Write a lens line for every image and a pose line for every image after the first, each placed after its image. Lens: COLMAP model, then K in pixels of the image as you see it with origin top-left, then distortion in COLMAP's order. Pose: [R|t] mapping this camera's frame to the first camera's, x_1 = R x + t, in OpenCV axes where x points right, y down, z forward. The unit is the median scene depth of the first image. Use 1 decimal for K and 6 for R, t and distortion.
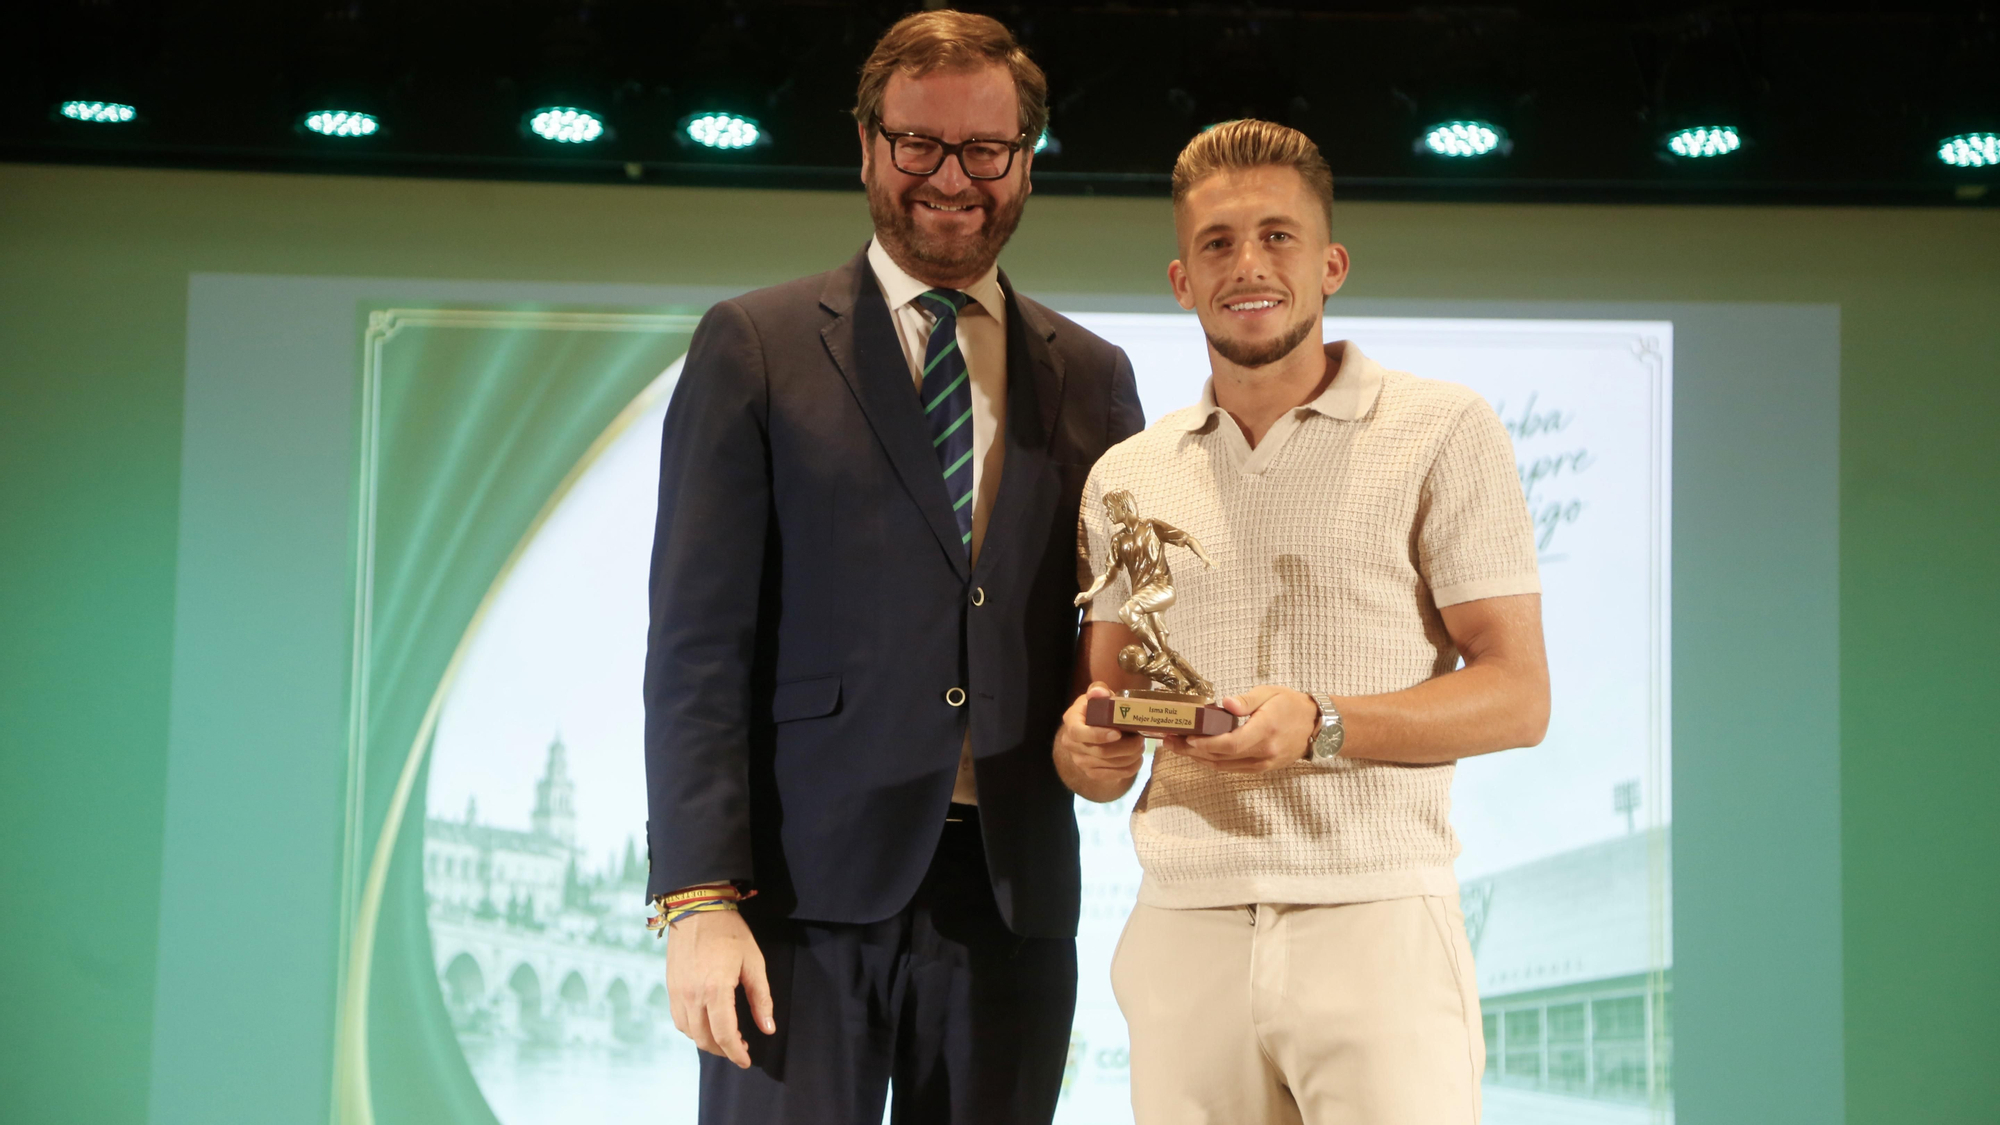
lens RADIAL K [[4372.0, 0, 983.8], [0, 4372.0, 580.2], [0, 0, 1]] dist [0.443057, 0.000000]
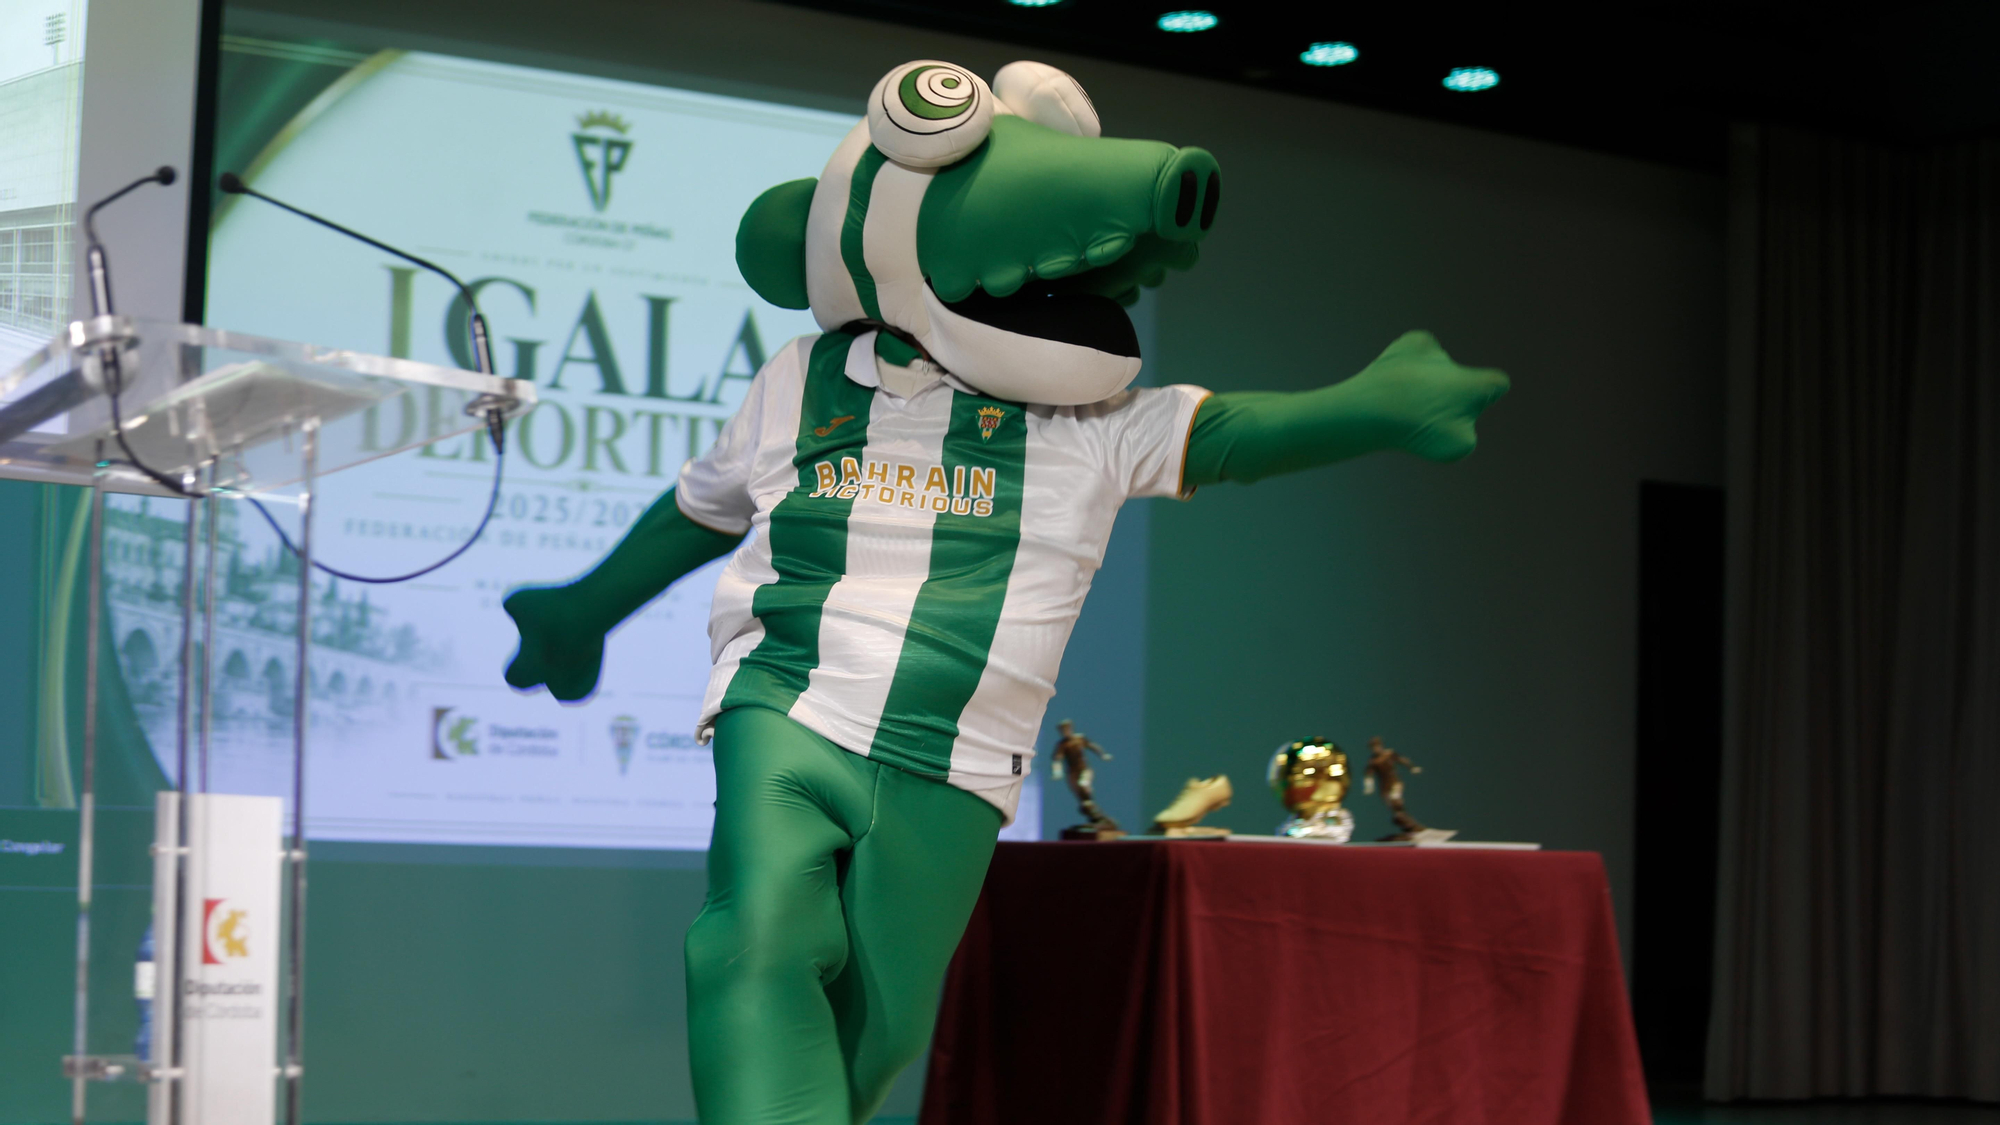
lens RADIAL K [[4438.1, 0, 1009.9], [0, 4438.1, 567.5], [0, 0, 1]] dist [-0.276413, 0.000000]
pose [[0.790107, 0.040558, 0.611626, -0.617175], [-0.096148, 0.993657, 0.058315, -0.013306], [-0.605382, -0.104882, 0.788995, 0.033623]]
